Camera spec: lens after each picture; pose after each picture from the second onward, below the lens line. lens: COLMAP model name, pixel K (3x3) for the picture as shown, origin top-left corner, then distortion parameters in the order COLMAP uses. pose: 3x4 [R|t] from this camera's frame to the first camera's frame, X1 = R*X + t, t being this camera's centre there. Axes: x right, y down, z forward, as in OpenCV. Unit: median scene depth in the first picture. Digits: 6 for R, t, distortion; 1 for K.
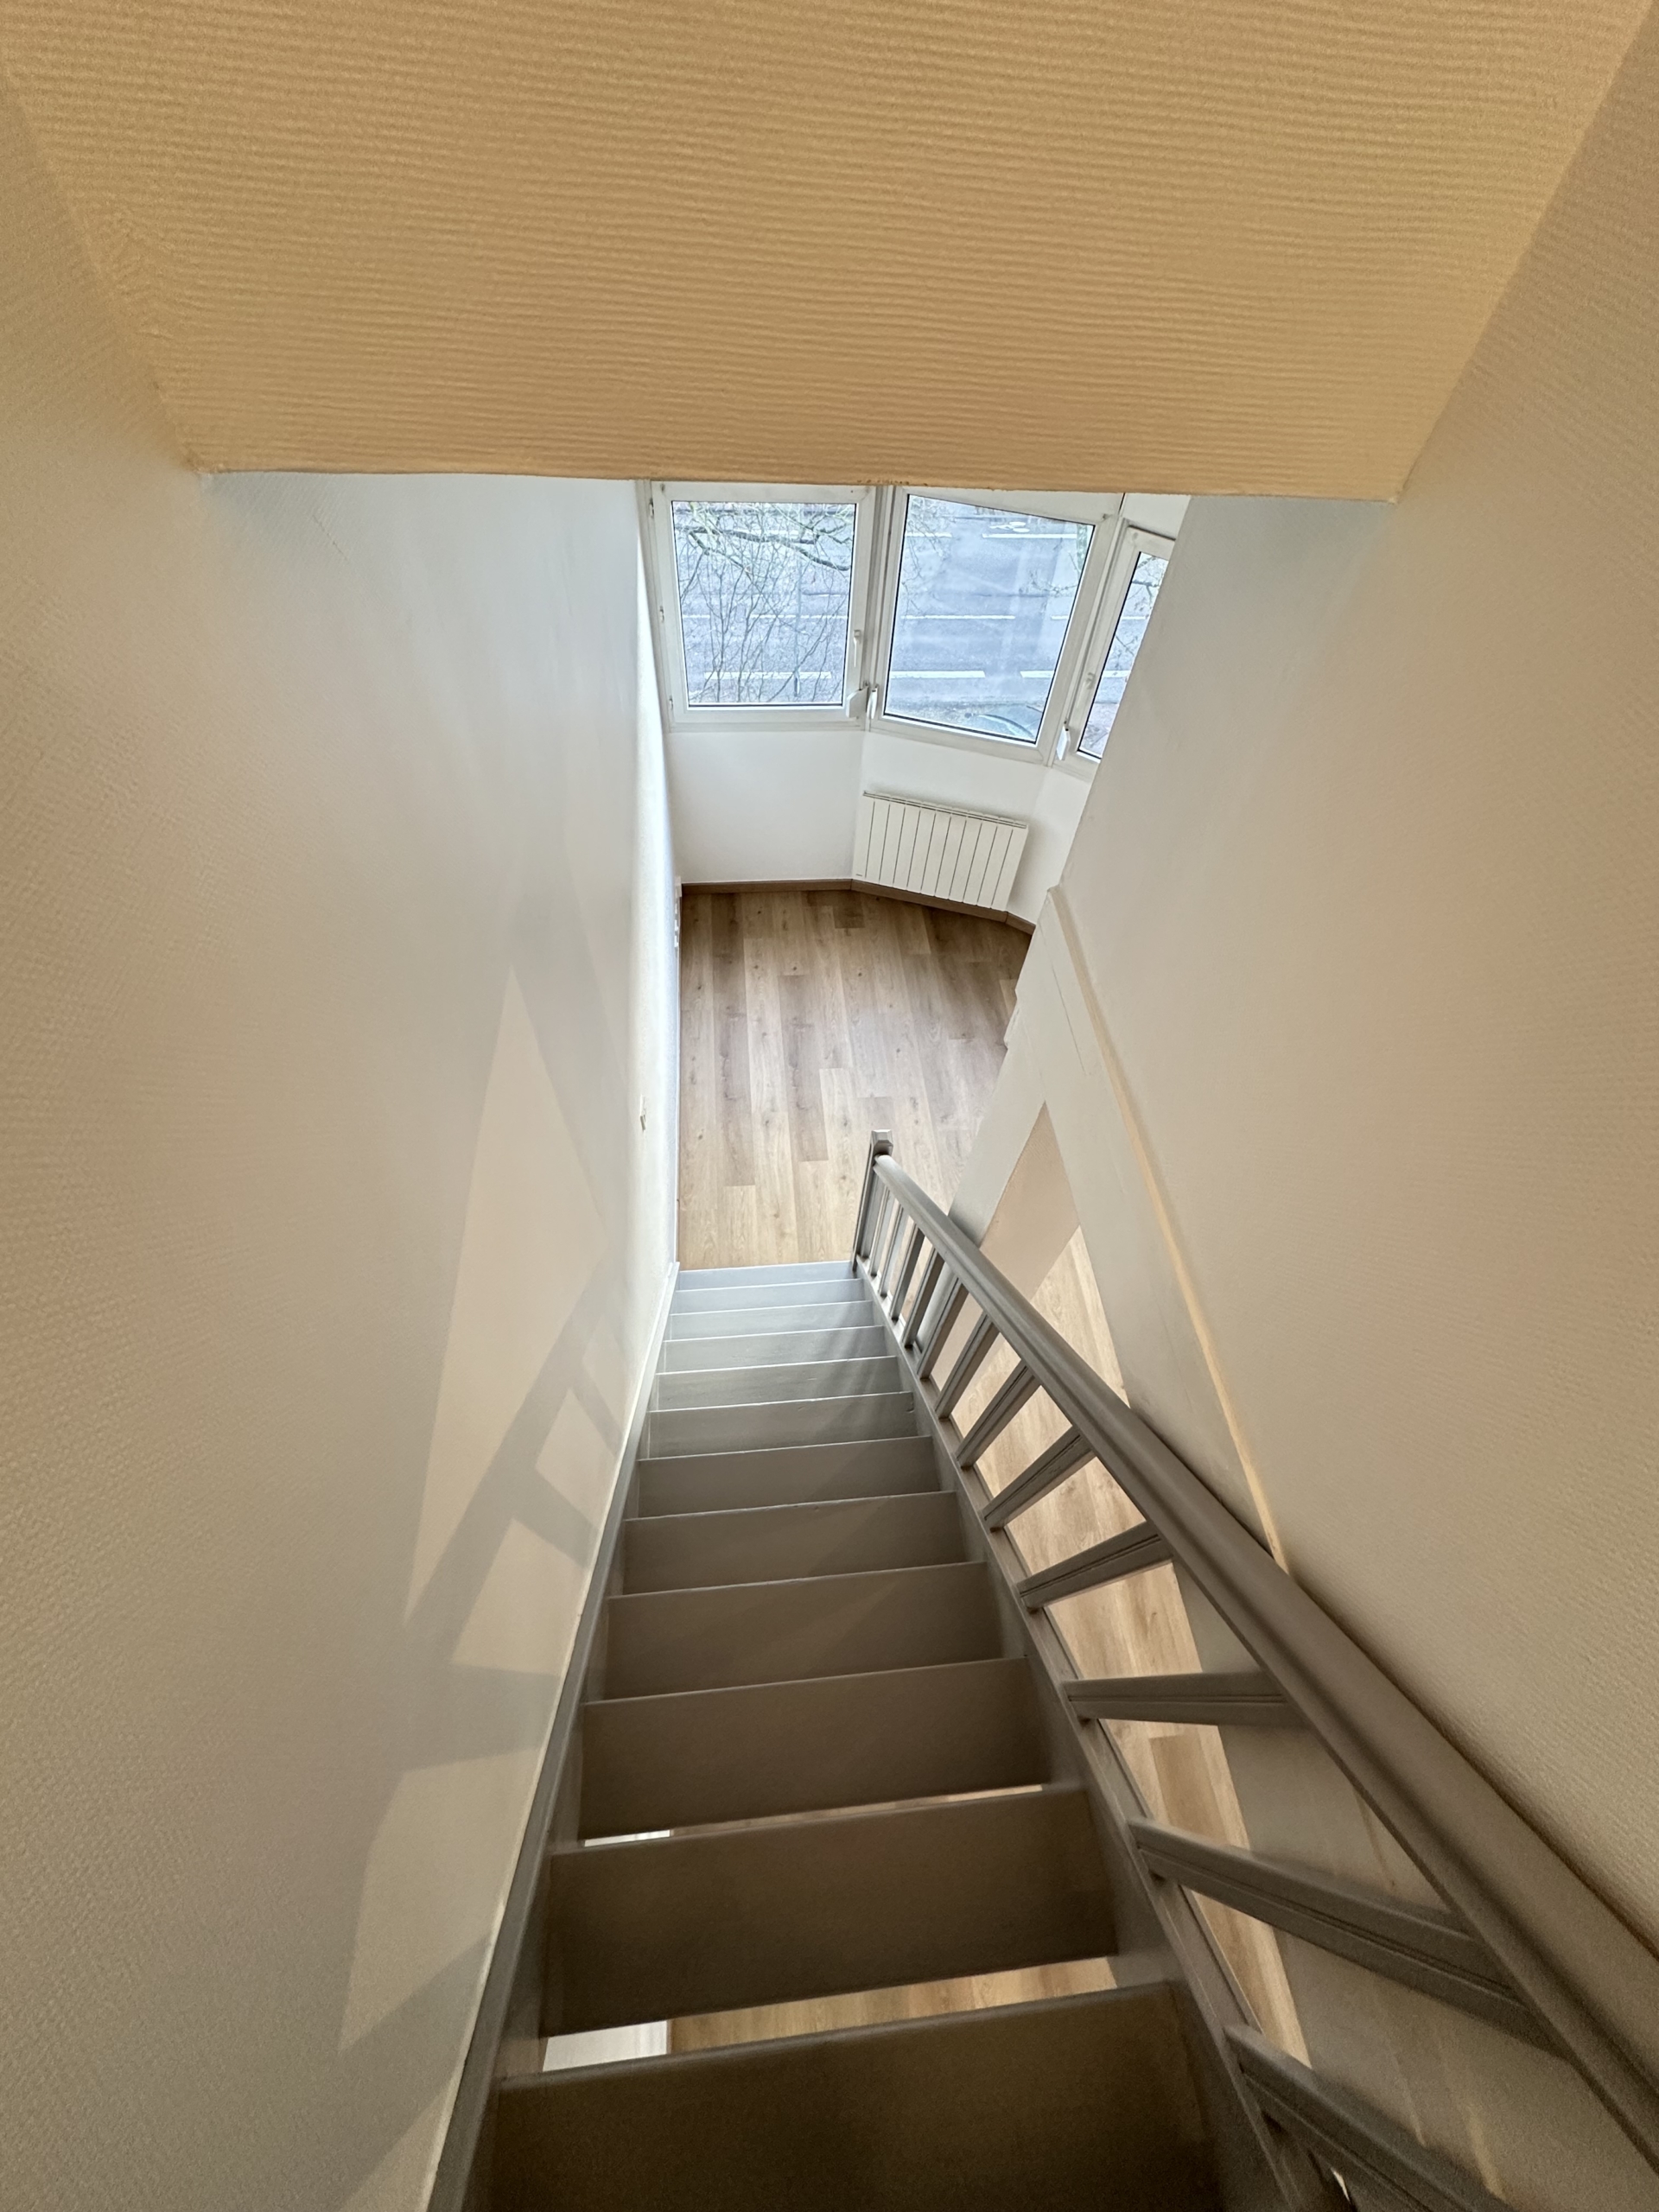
lens RADIAL K [[879.7, 0, 829.5], [0, 879.7, 1106.0], [0, 0, 1]] dist [-0.000040, -0.000017]
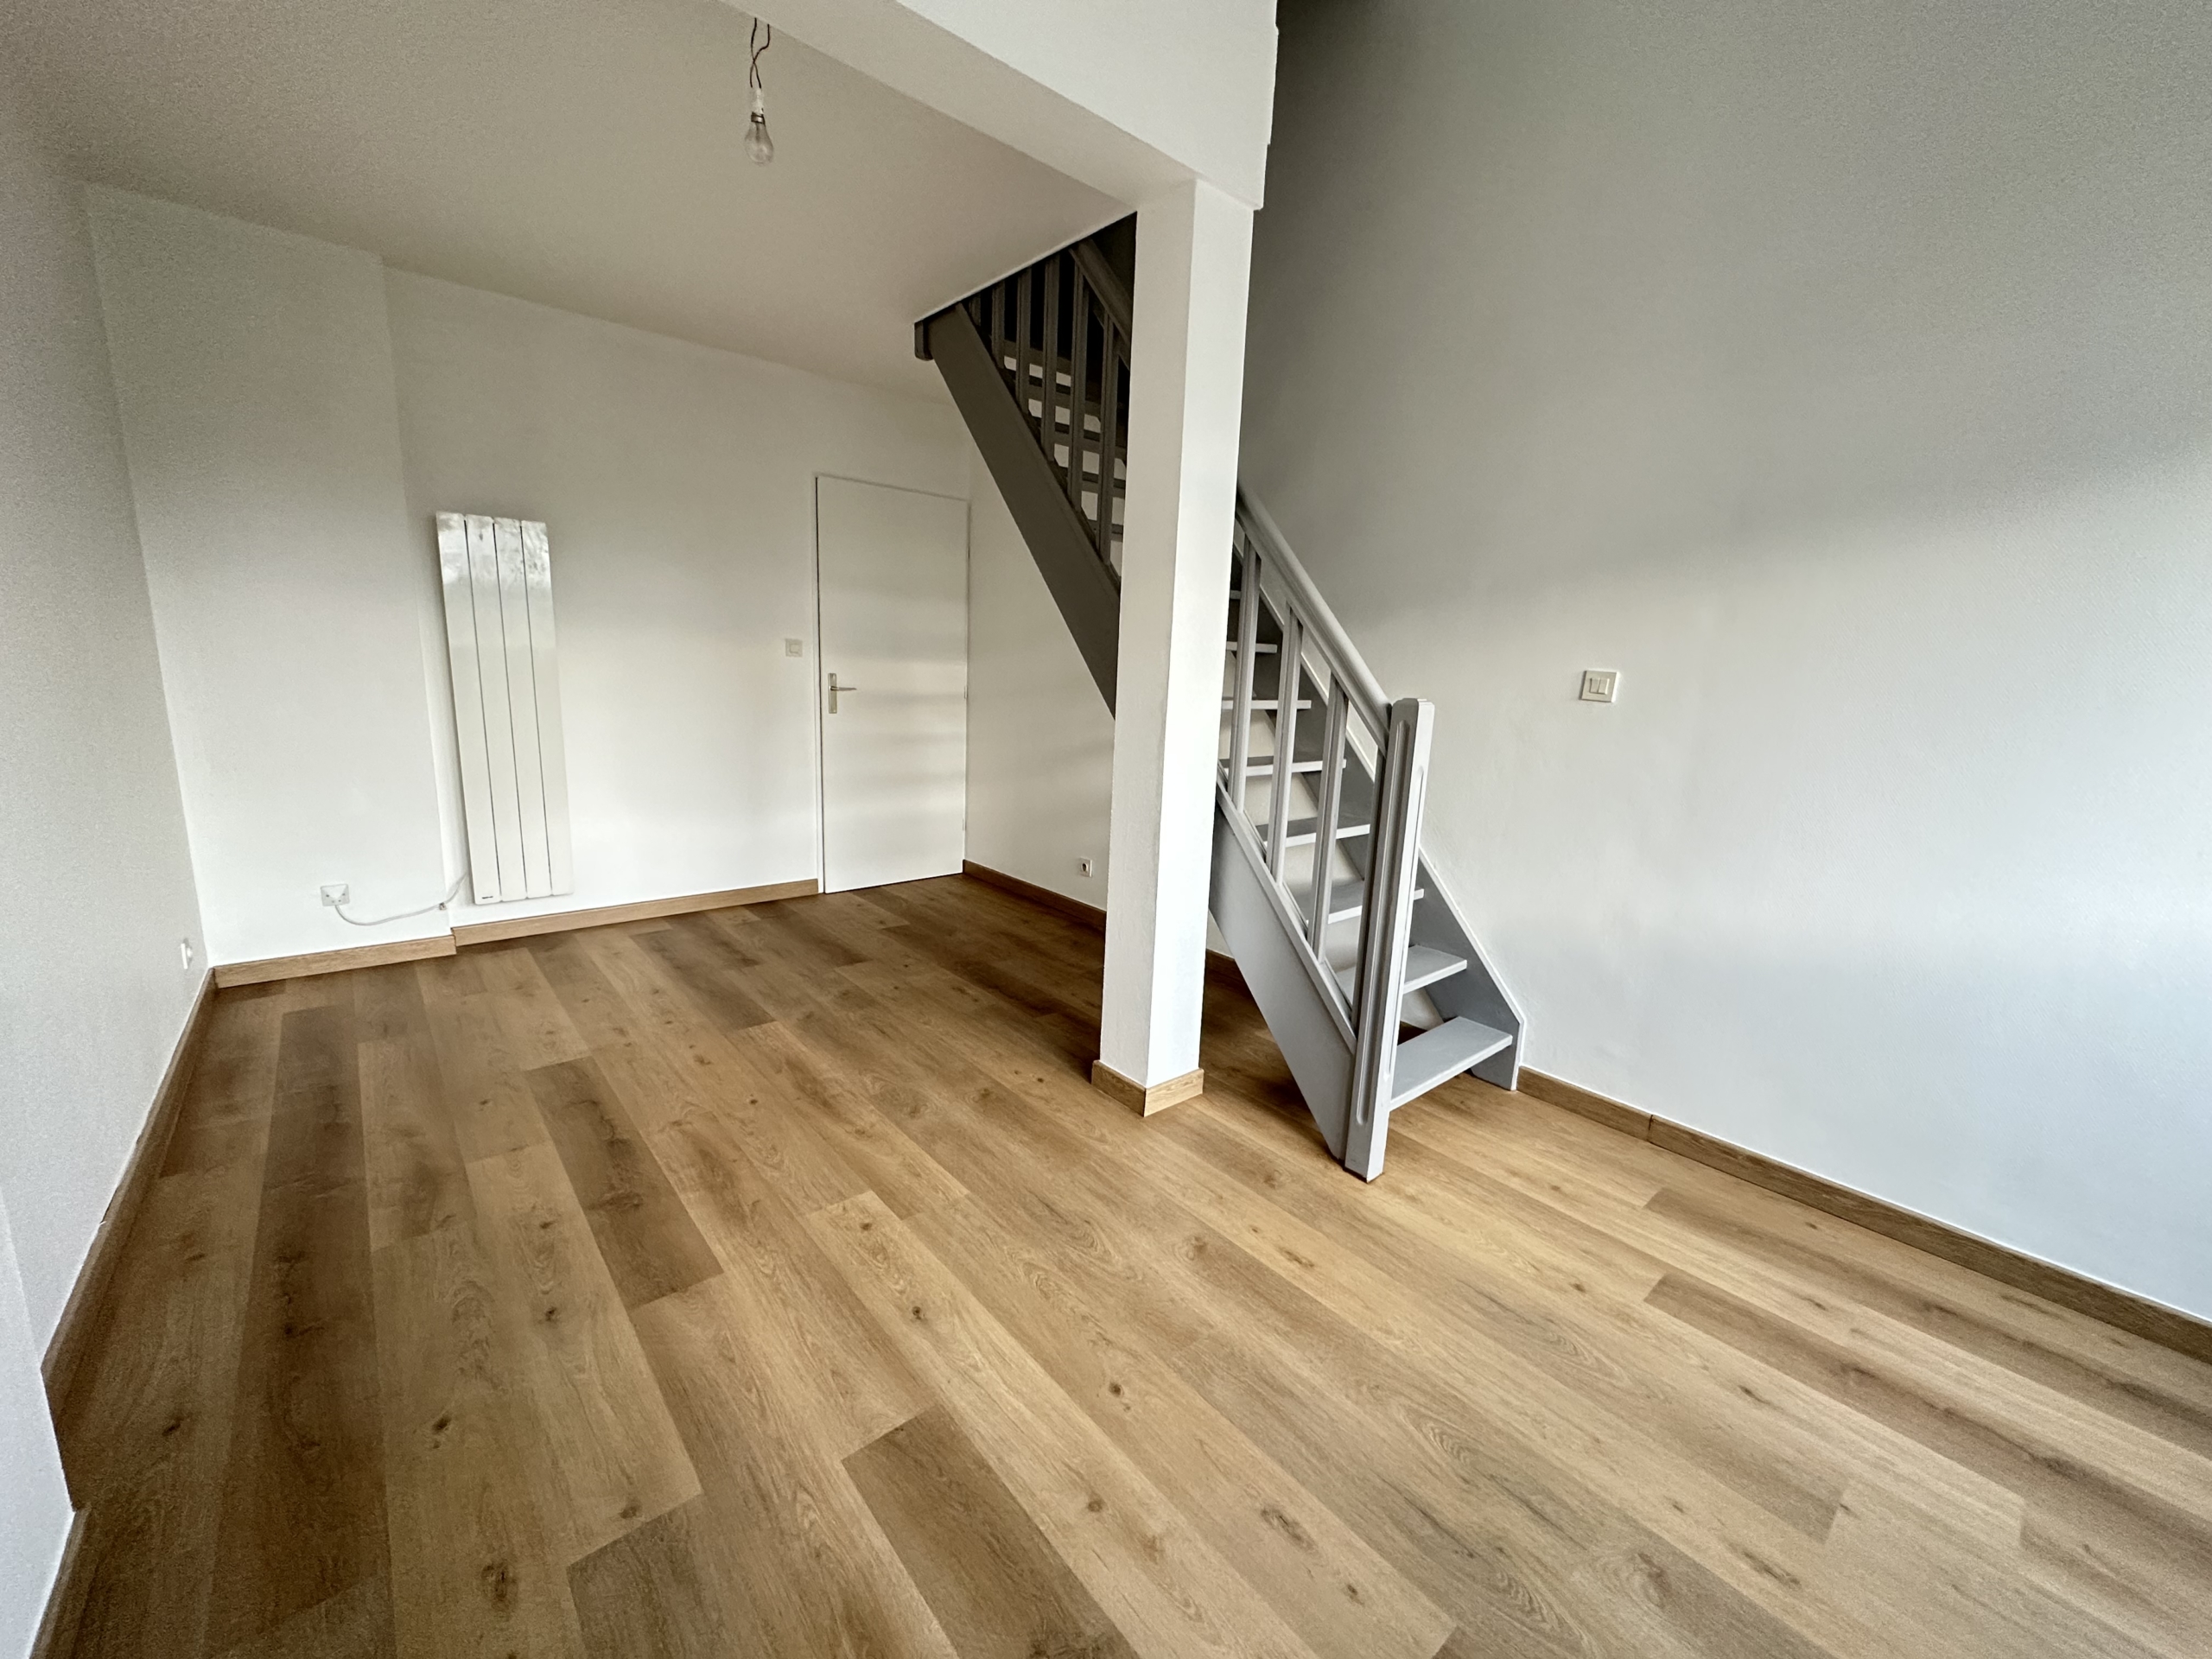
lens RADIAL K [[879.7, 0, 1106.0], [0, 879.7, 829.5], [0, 0, 1]] dist [-0.000040, -0.000017]
pose [[-0.805212, 0.027754, -0.592337, 0.438028], [-0.533100, 0.403570, 0.743596, -0.200867], [0.259688, 0.914528, -0.310164, 0.829109]]
